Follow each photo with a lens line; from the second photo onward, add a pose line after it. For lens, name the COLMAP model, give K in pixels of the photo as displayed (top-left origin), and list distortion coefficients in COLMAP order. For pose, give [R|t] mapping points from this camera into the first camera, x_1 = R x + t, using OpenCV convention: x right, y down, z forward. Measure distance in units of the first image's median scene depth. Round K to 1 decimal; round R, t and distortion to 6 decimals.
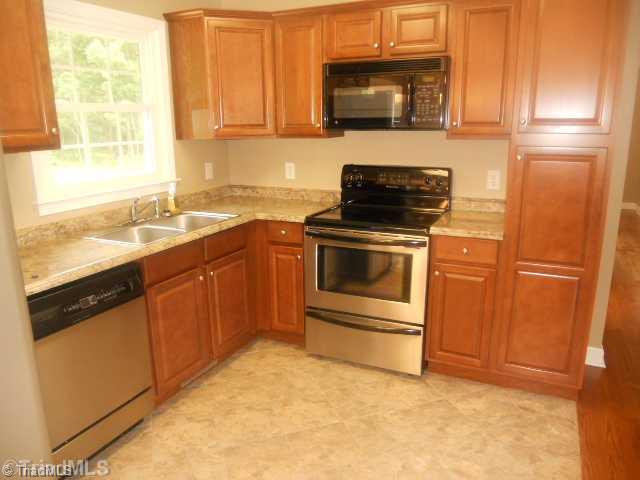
lens RADIAL K [[481.8, 0, 321.6], [0, 481.8, 240.4], [0, 0, 1]] dist [-0.071091, 0.048815]
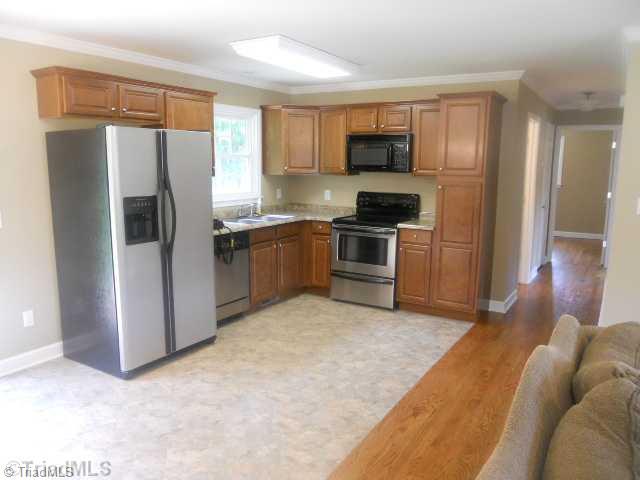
lens RADIAL K [[481.8, 0, 318.9], [0, 481.8, 240.8], [0, 0, 1]] dist [-0.071091, 0.048815]
pose [[0.992950, 0.039573, -0.111729, 0.121128], [-0.048566, 0.995695, -0.078948, 0.181768], [0.108124, 0.083817, 0.990598, -0.794845]]
